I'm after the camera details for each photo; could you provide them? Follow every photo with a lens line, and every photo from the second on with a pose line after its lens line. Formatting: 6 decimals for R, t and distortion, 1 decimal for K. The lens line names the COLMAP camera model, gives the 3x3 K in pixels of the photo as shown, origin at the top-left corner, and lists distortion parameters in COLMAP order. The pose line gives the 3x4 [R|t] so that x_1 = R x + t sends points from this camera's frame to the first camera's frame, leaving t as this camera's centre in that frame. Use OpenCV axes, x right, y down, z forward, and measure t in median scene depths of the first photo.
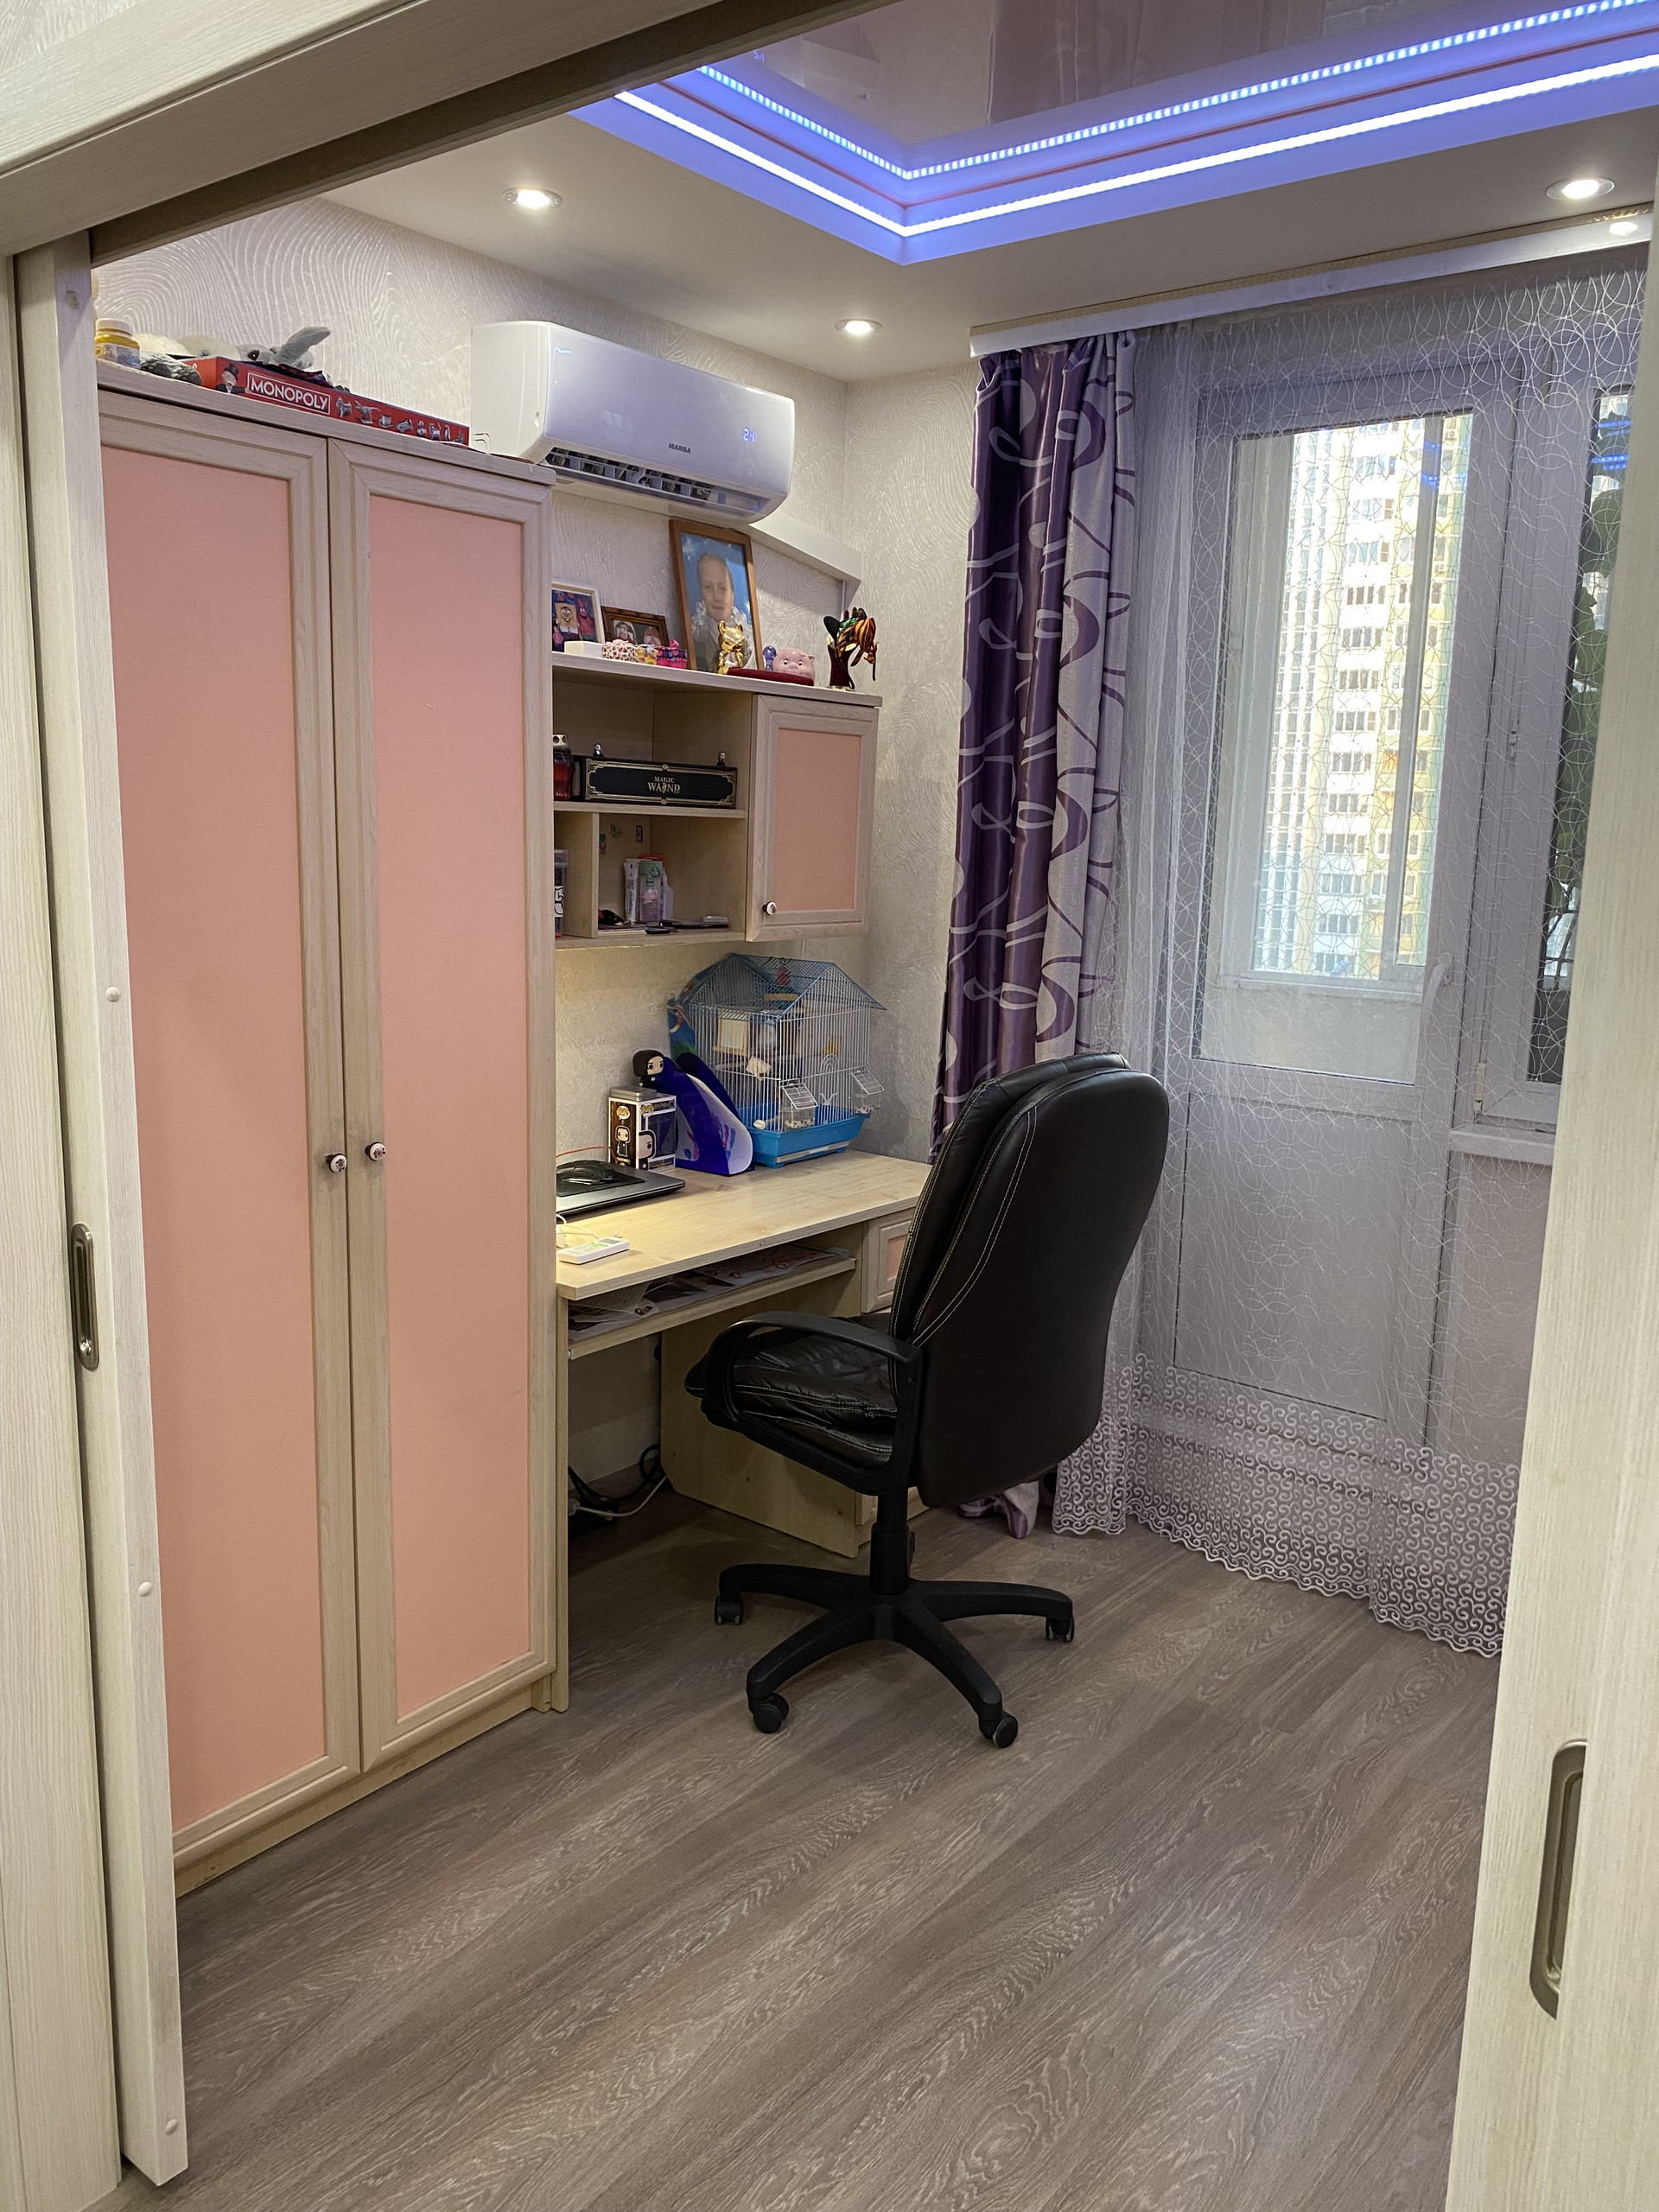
lens RADIAL K [[1655.0, 0, 852.7], [0, 1655.0, 1113.5], [0, 0, 1]] dist [0.035779, -0.051739]
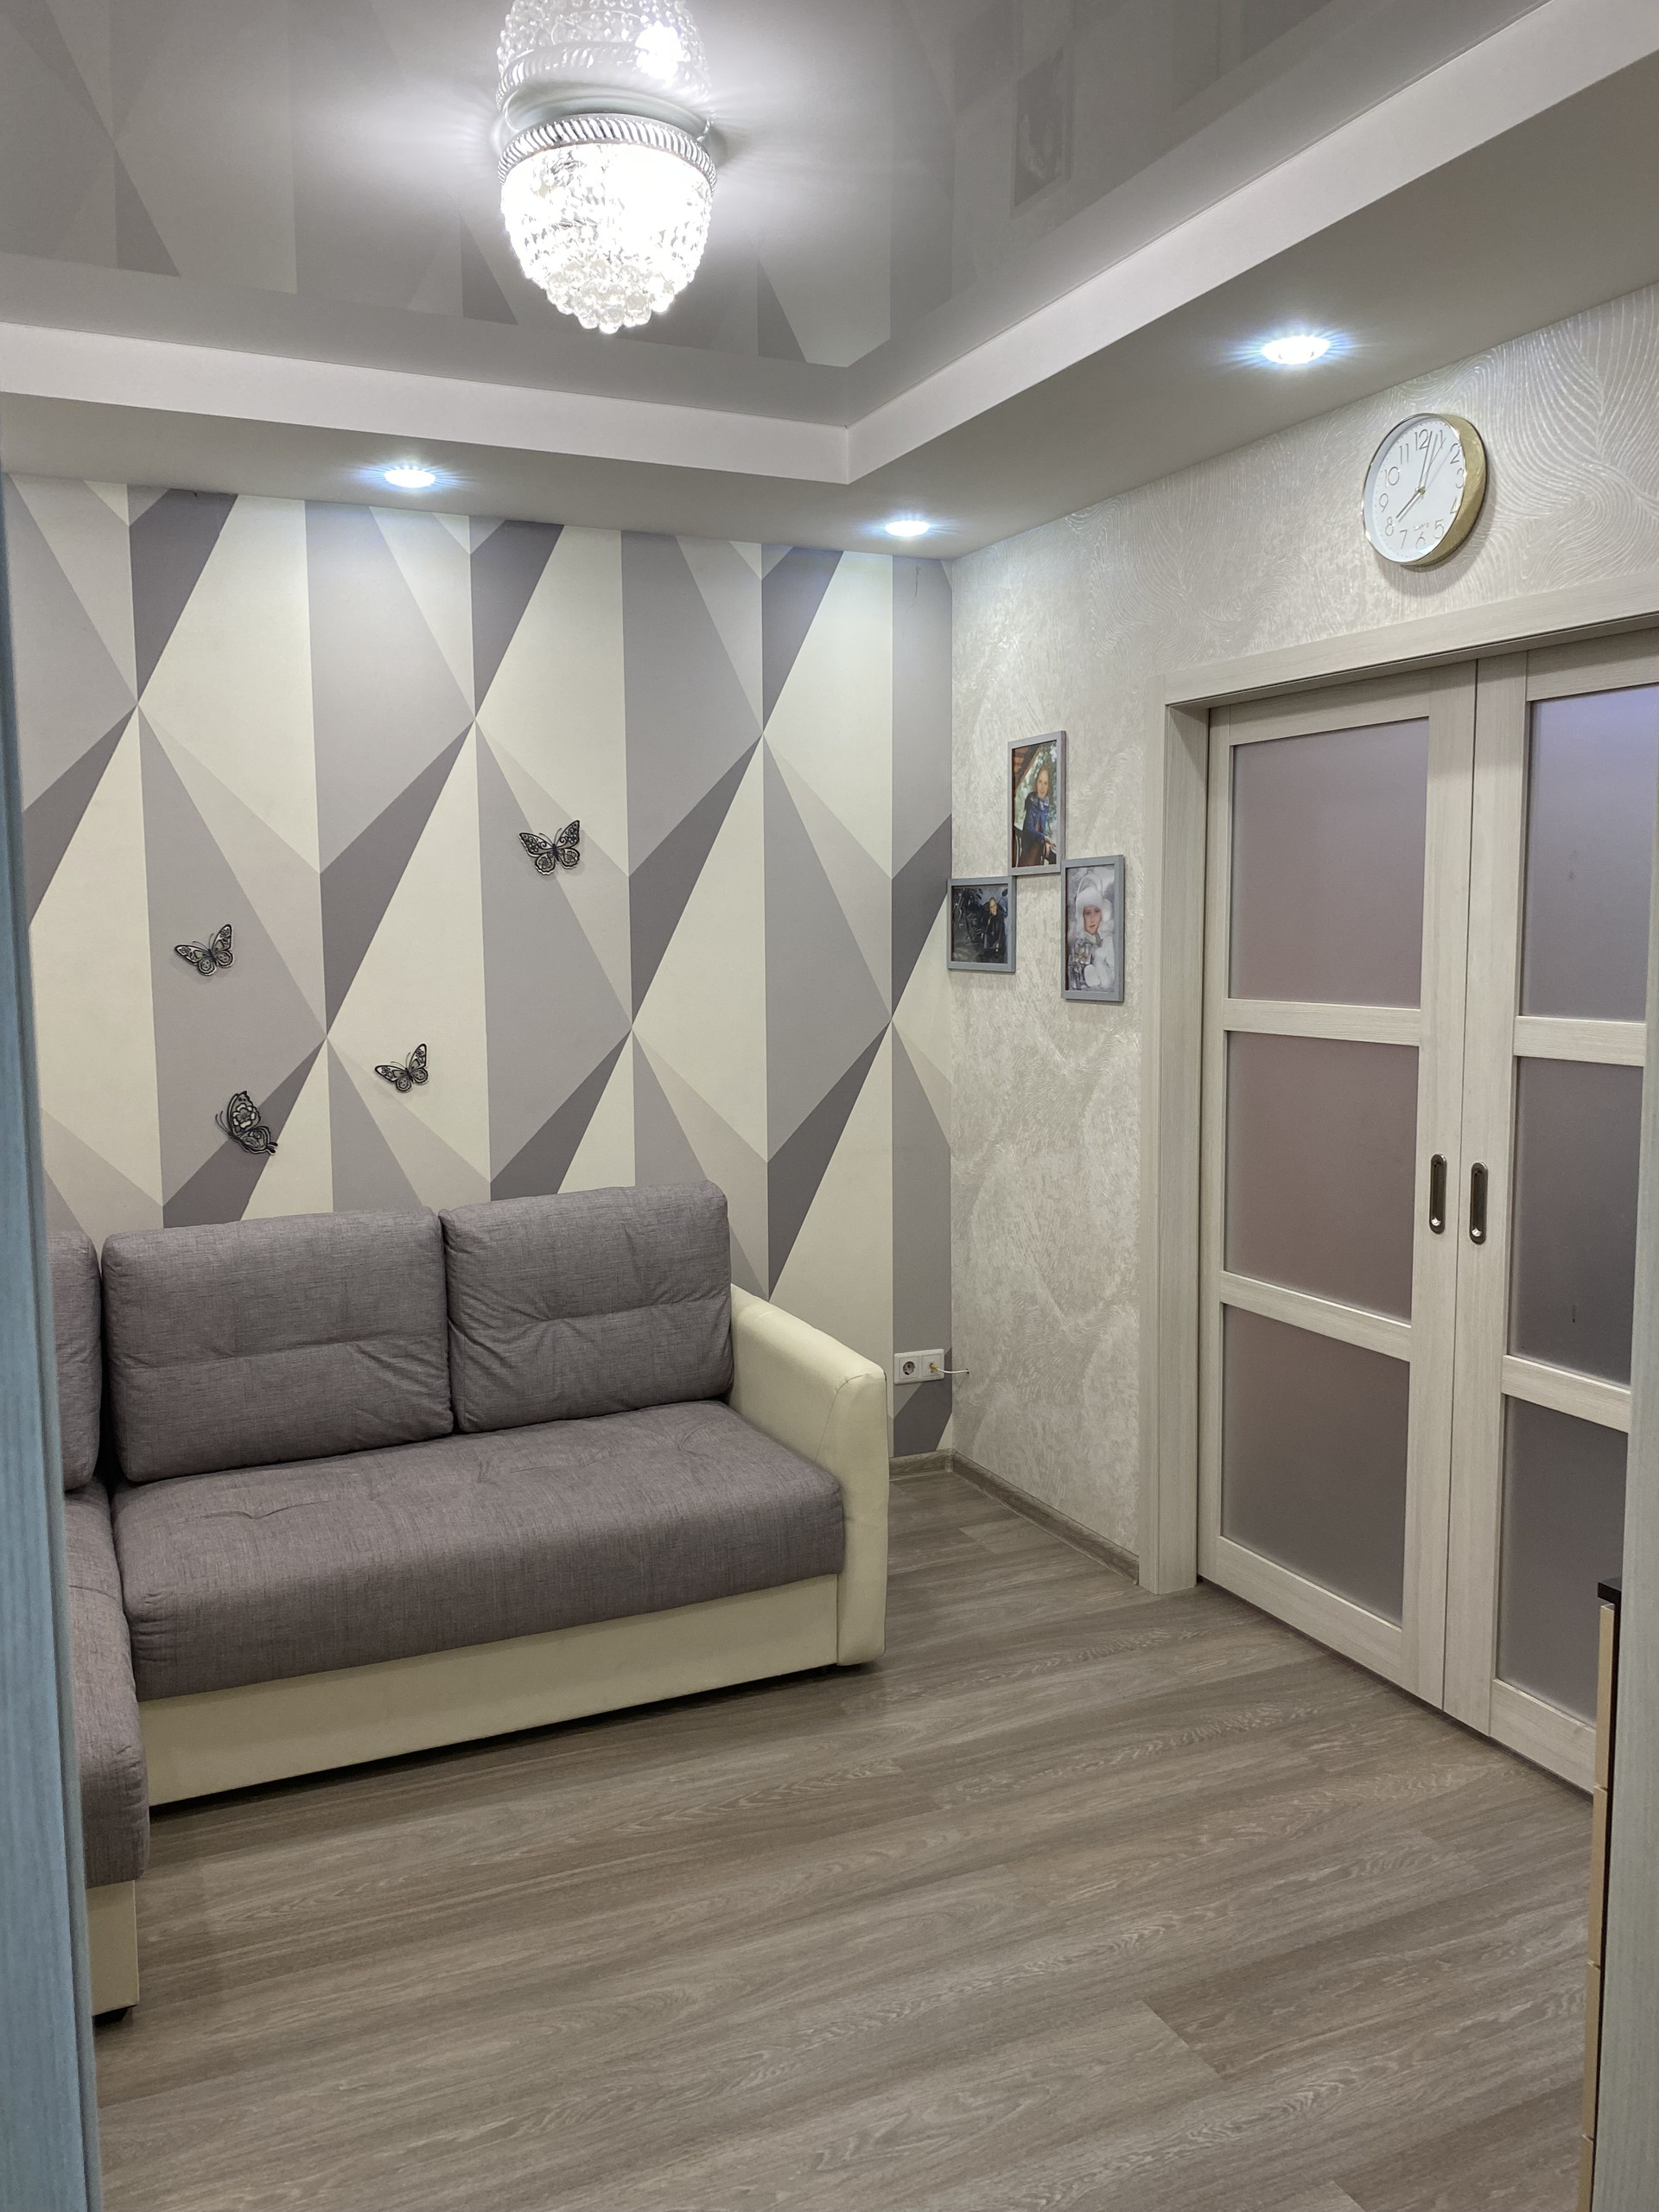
lens RADIAL K [[1655.0, 0, 820.6], [0, 1655.0, 1099.2], [0, 0, 1]] dist [0.035779, -0.051739]
pose [[0.885957, 0.014135, -0.463553, 0.055968], [-0.048871, 0.996816, -0.063008, 0.108194], [0.461186, 0.078477, 0.883826, -0.625140]]
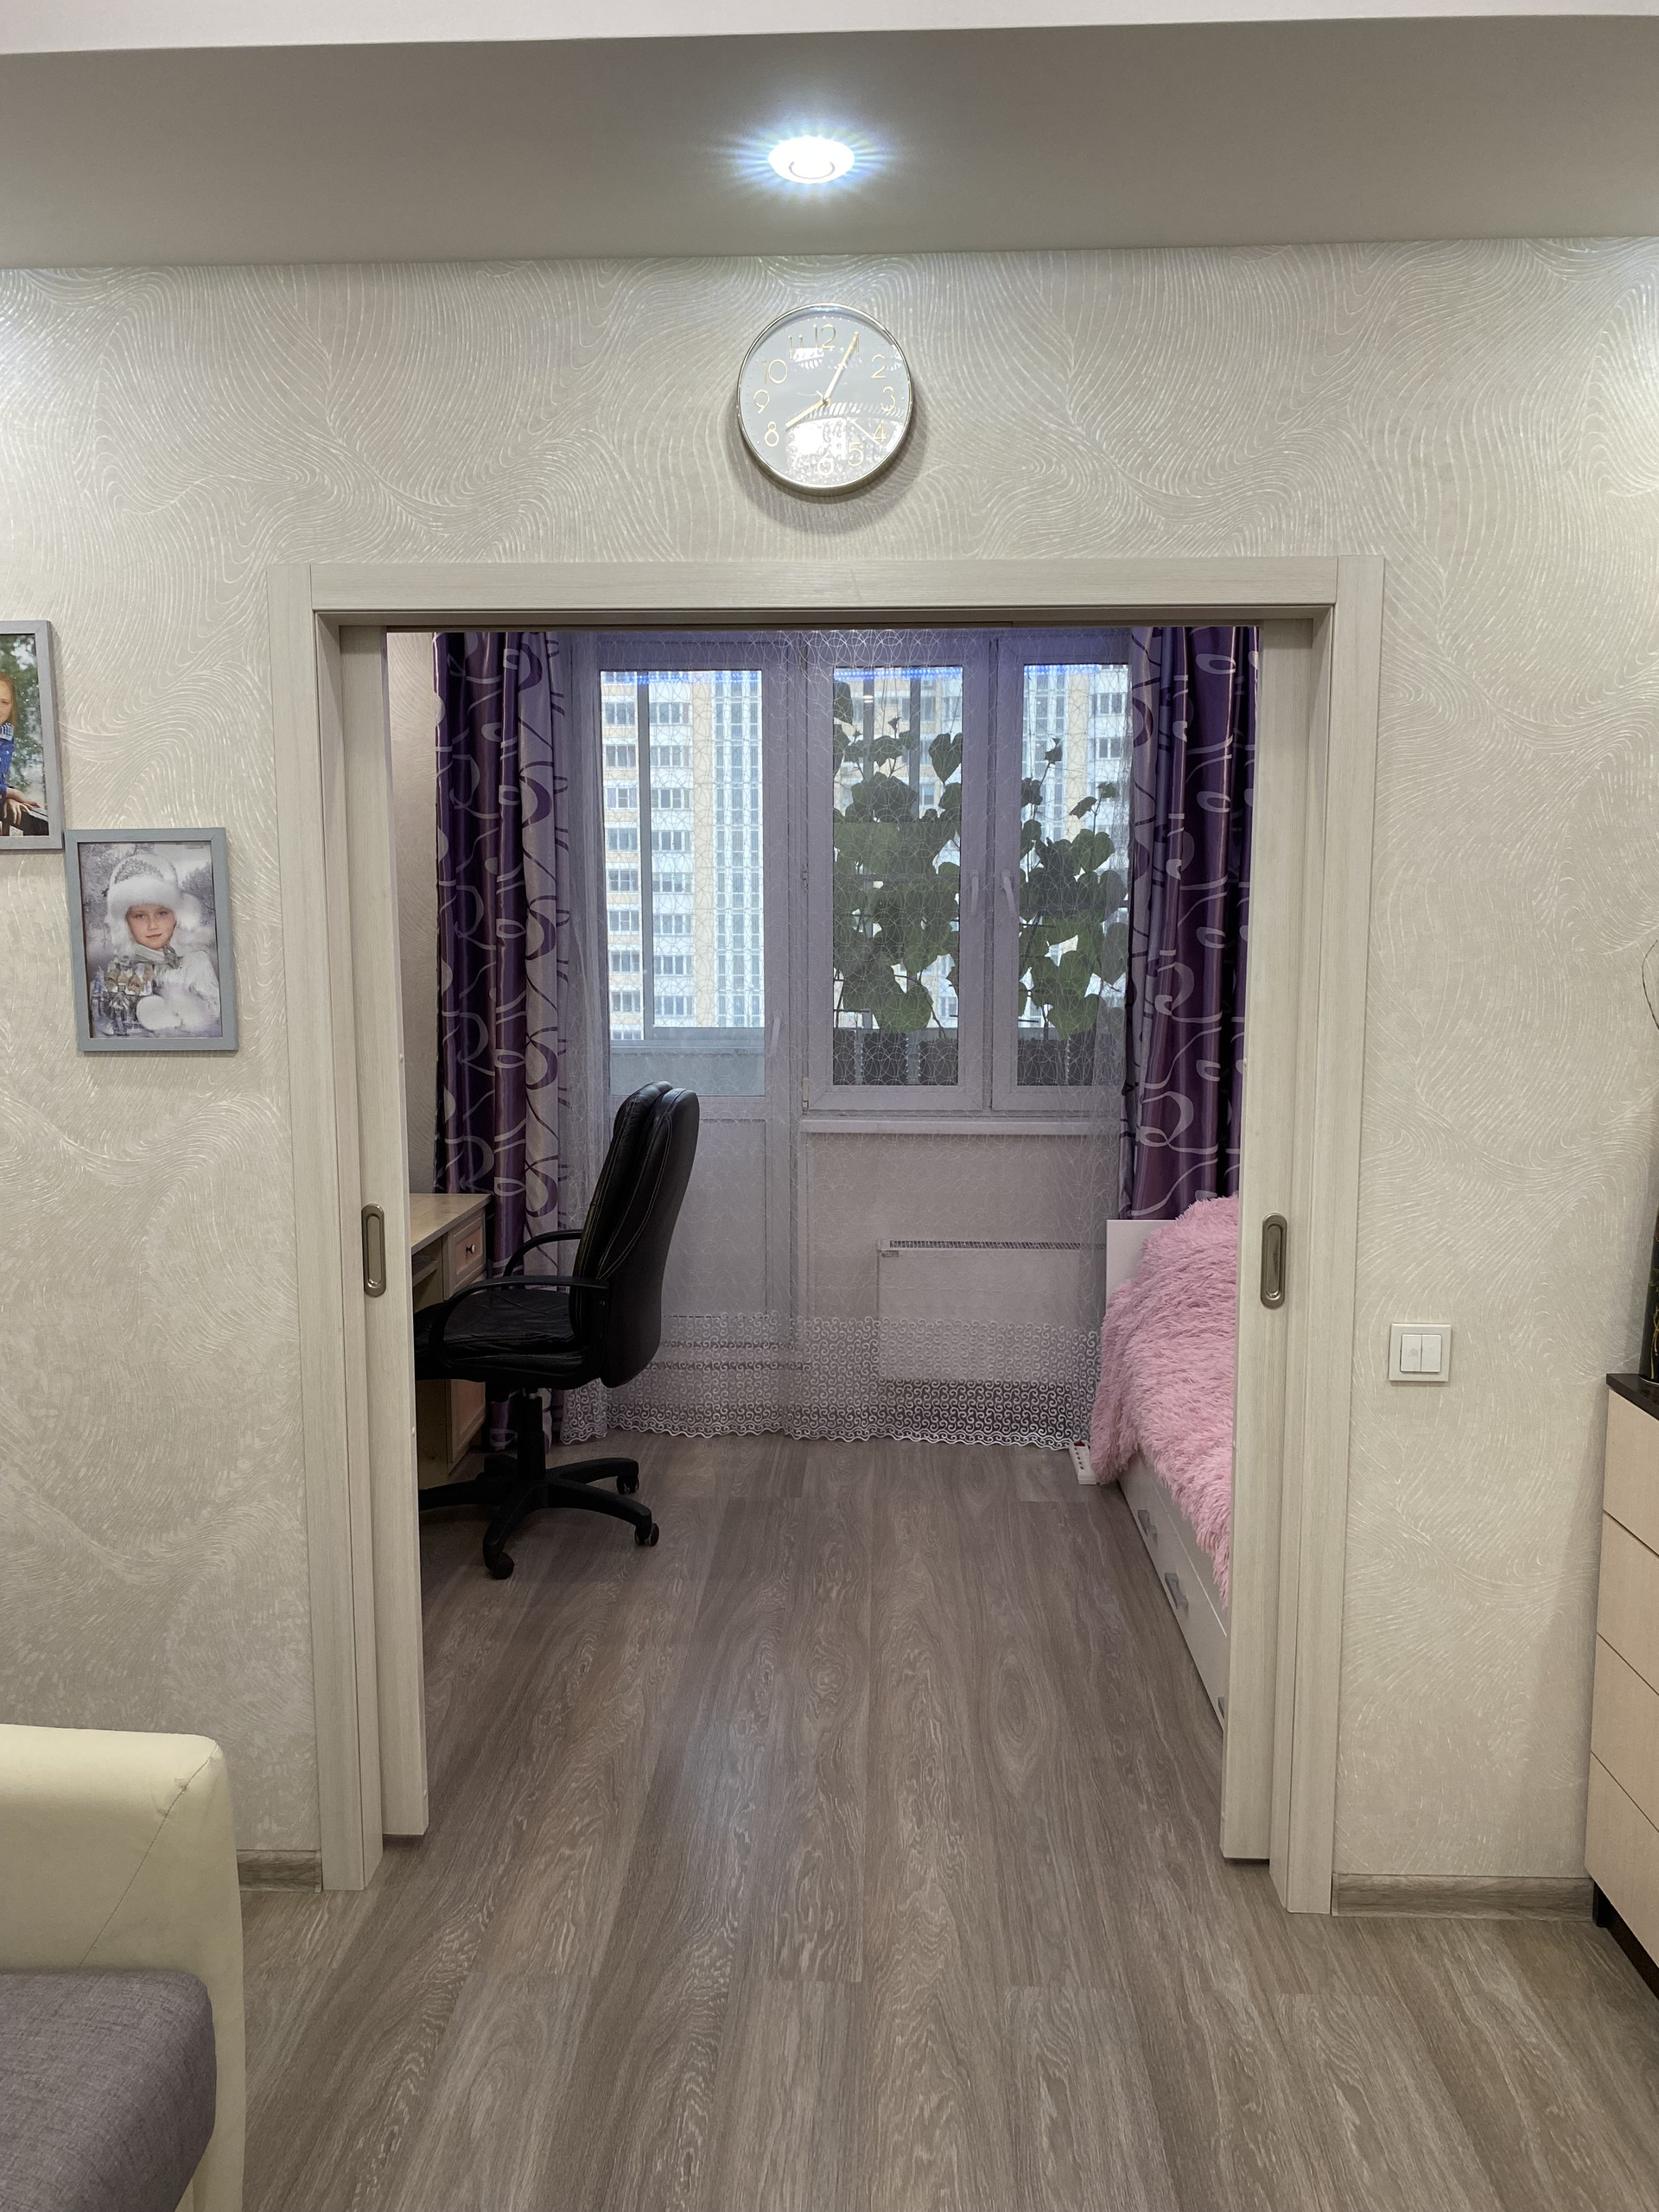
lens RADIAL K [[1655.0, 0, 754.4], [0, 1655.0, 1140.1], [0, 0, 1]] dist [0.035779, -0.051739]
pose [[0.821446, -0.098676, 0.561684, -0.541283], [0.121844, 0.992542, -0.003825, 0.028722], [-0.557118, 0.071580, 0.827343, -0.269609]]
